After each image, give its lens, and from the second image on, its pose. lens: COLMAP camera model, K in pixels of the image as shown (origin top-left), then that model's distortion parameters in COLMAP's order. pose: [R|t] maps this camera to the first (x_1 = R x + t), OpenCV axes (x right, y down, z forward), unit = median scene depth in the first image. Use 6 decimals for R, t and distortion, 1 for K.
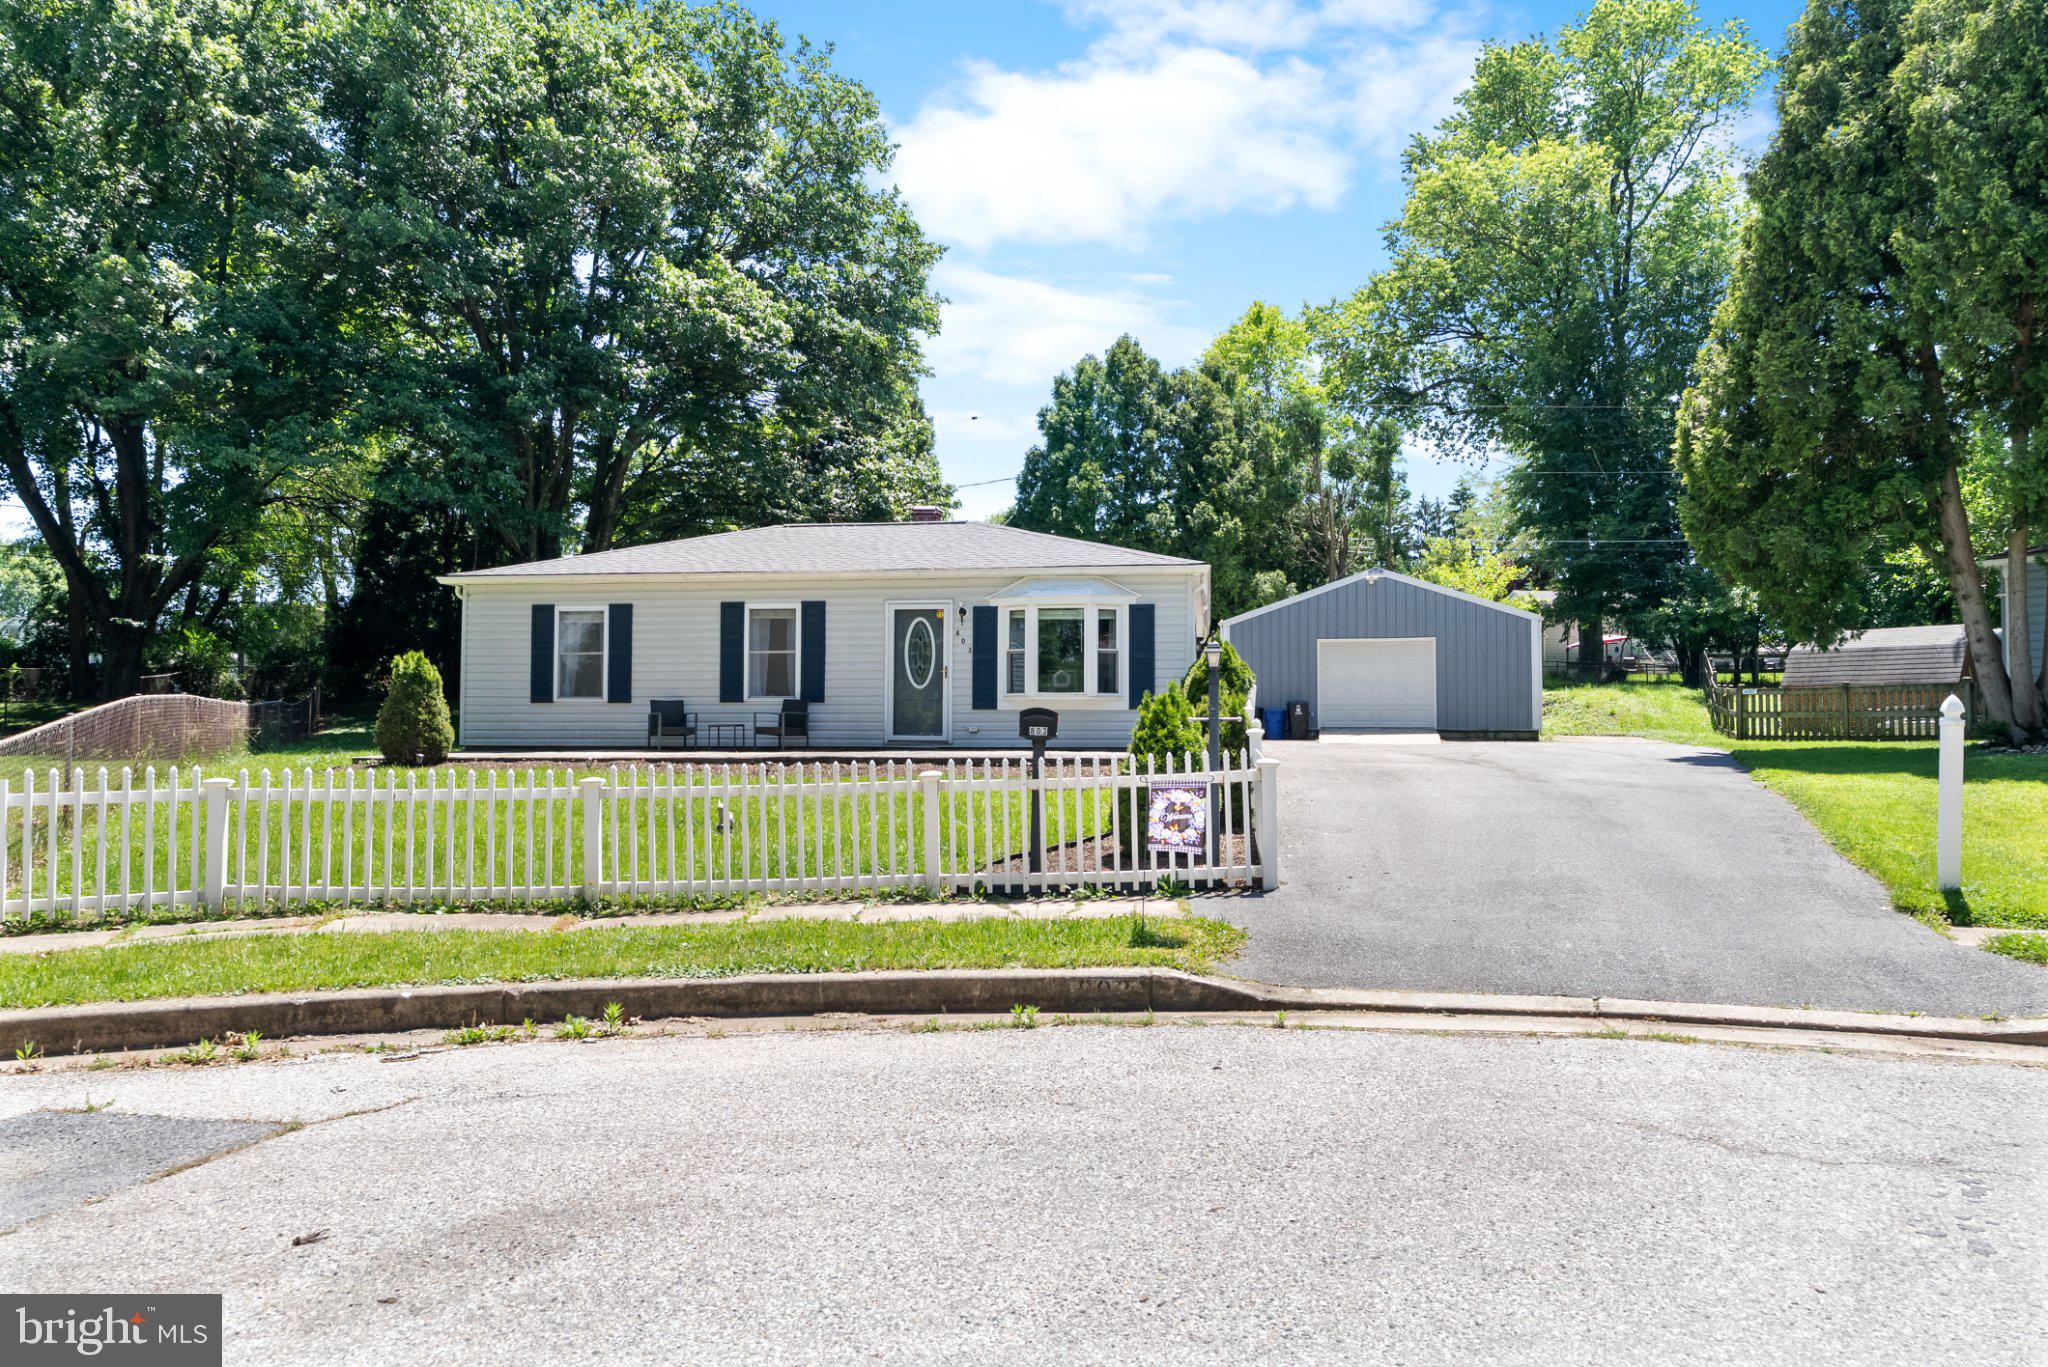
lens RADIAL K [[1337.9, 0, 1022.7], [0, 1337.9, 687.4], [0, 0, 1]] dist [-0.000223, 0.000409]
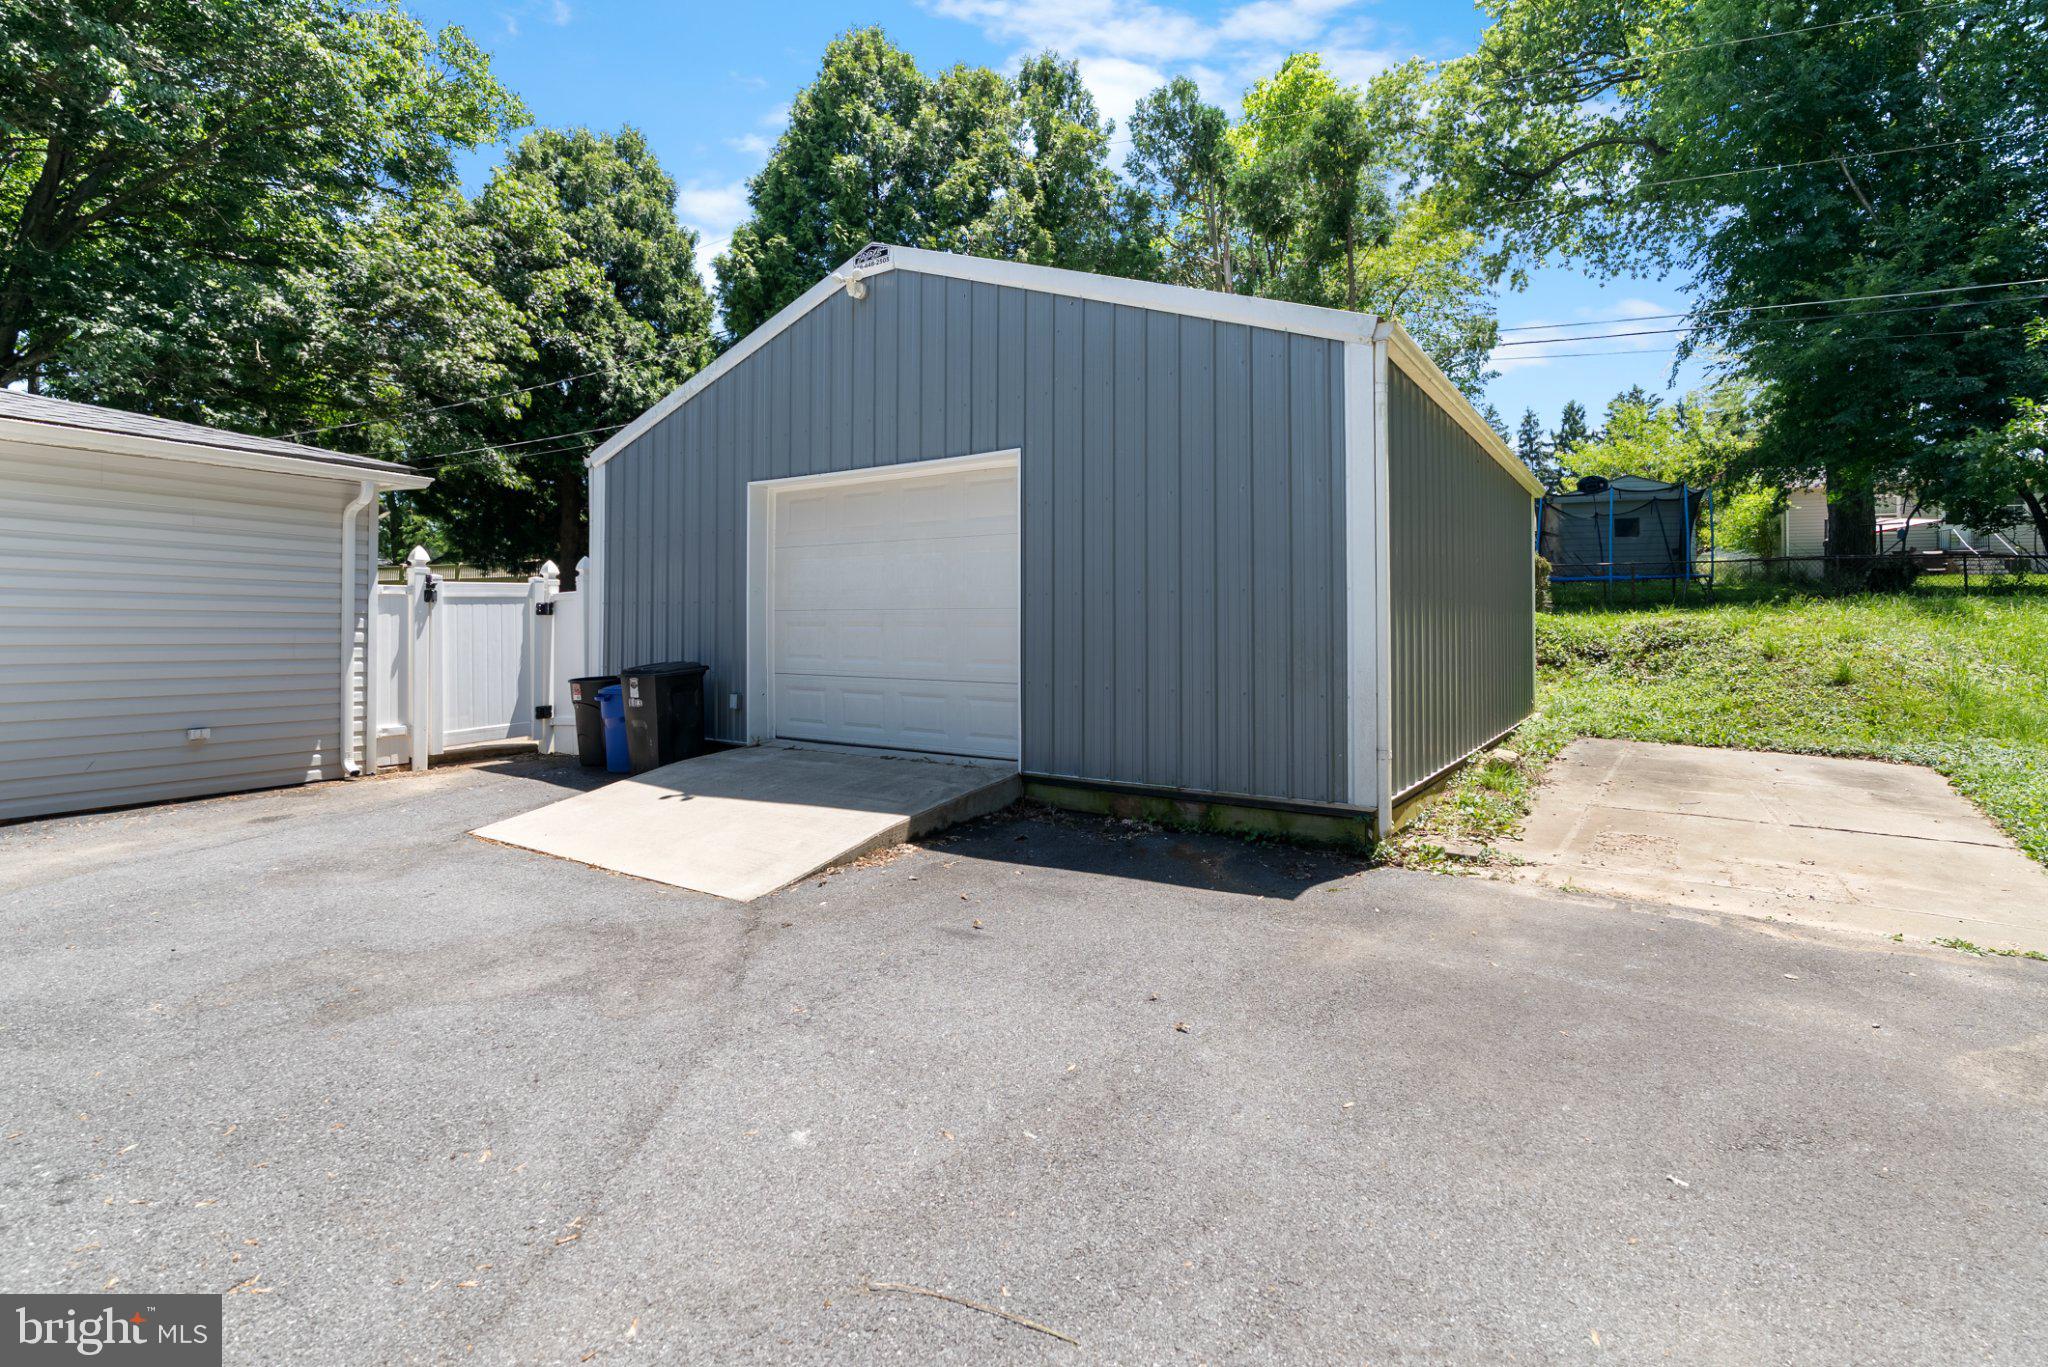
lens RADIAL K [[940.7, 0, 1026.6], [0, 940.7, 630.4], [0, 0, 1]] dist [-0.015774, 0.005860]
pose [[0.938699, 0.001248, -0.344735, 0.367217], [0.010713, 0.999405, 0.032789, -0.005426], [0.344571, -0.034472, 0.938127, 0.788041]]
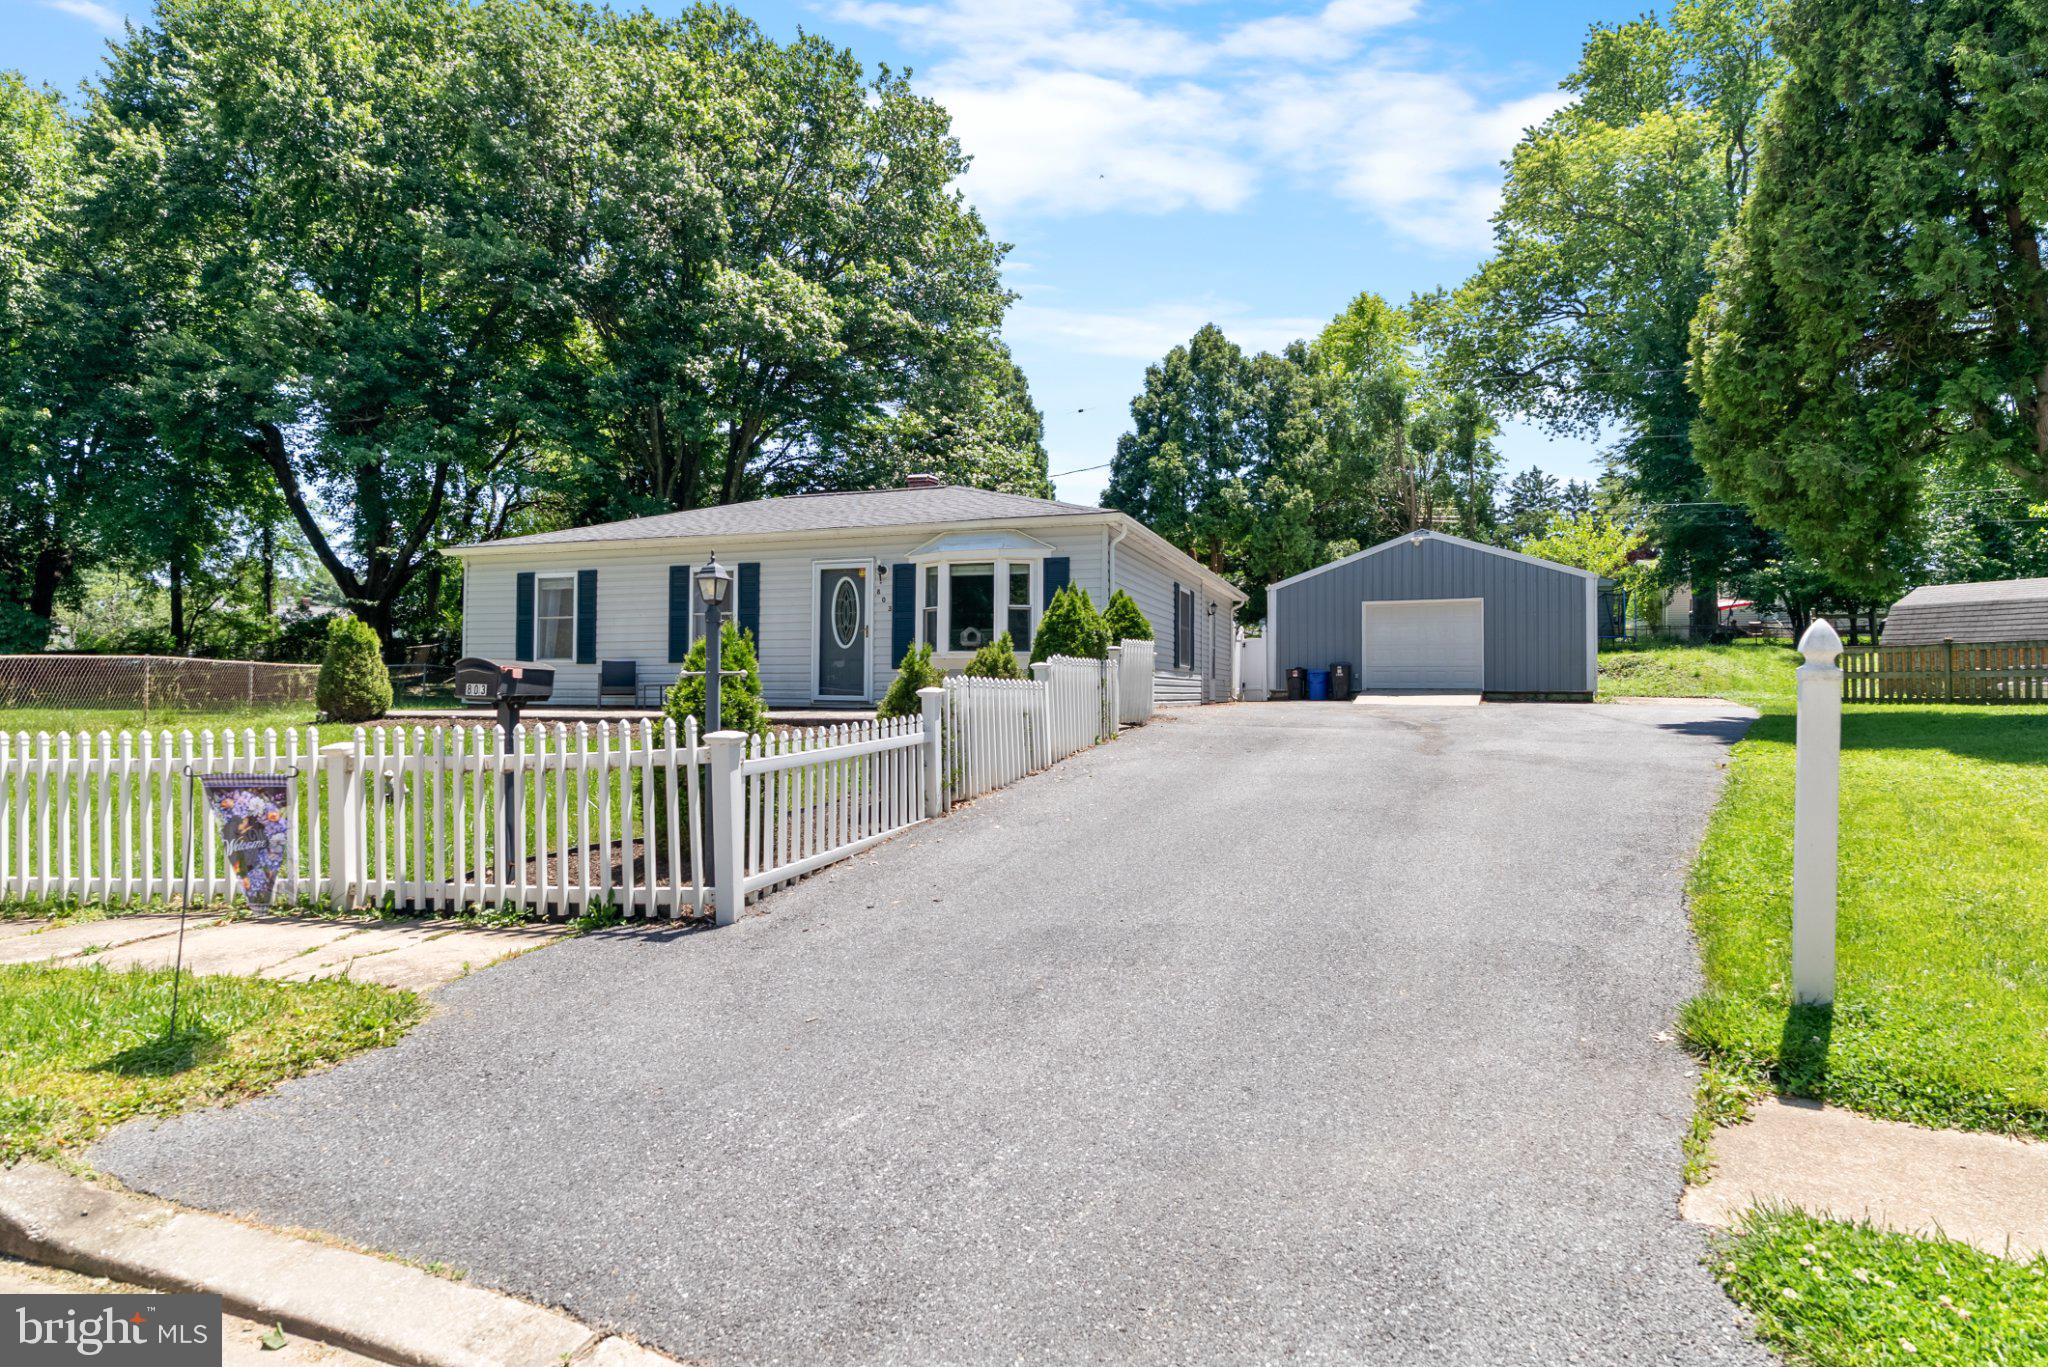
lens RADIAL K [[1080.4, 0, 1014.1], [0, 1080.4, 676.8], [0, 0, 1]] dist [-0.004711, -0.000087]
pose [[0.979522, -0.000401, -0.201339, 0.124796], [0.004240, 0.999817, 0.018637, 0.004582], [0.201295, -0.019109, 0.979344, 0.141029]]
